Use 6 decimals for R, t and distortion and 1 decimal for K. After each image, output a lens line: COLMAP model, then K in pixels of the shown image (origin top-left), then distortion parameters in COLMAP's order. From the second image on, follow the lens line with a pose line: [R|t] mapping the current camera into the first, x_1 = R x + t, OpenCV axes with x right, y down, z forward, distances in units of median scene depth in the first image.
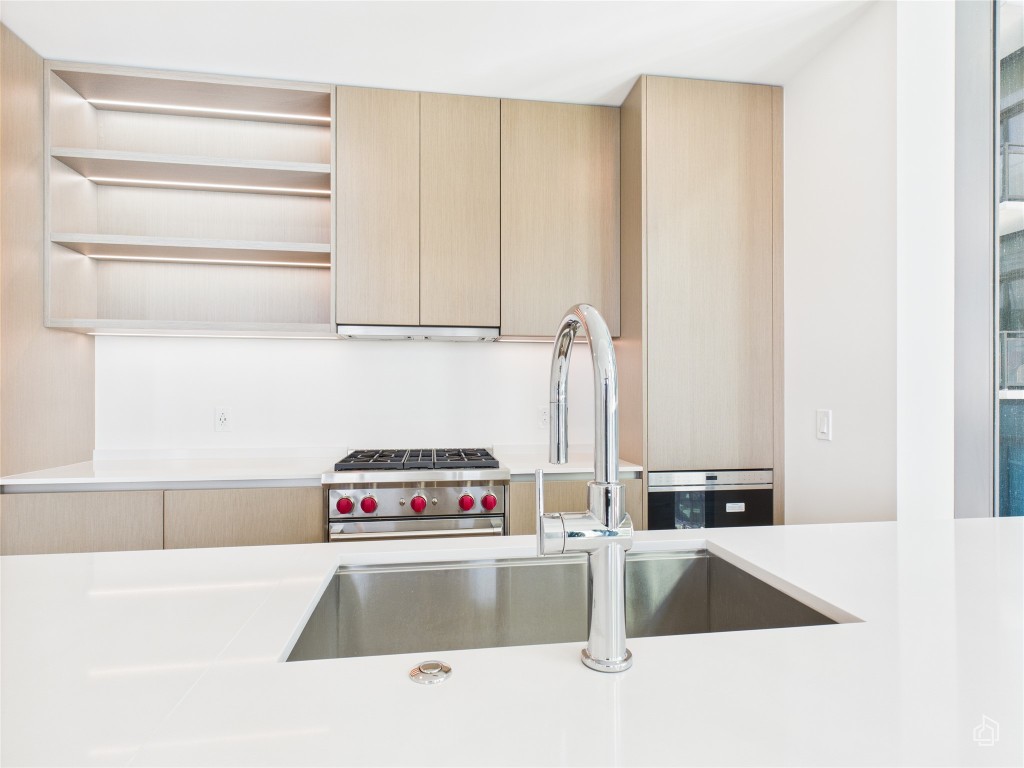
lens RADIAL K [[529.7, 0, 524.3], [0, 529.7, 396.9], [0, 0, 1]] dist [0.003188, 0.000347]
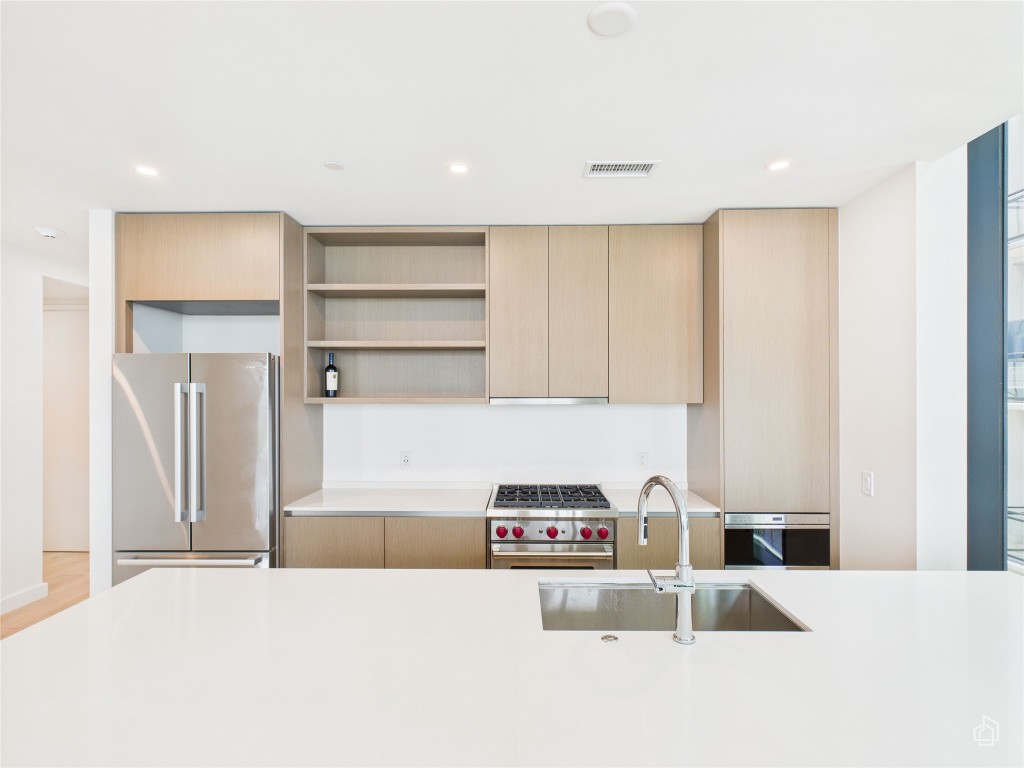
lens RADIAL K [[529.7, 0, 524.3], [0, 529.7, 396.9], [0, 0, 1]] dist [0.003188, 0.000347]
pose [[0.986800, -0.001708, -0.161934, -0.042293], [0.002461, 0.999987, 0.004454, -0.154815], [0.161925, -0.004794, 0.986791, -0.374740]]
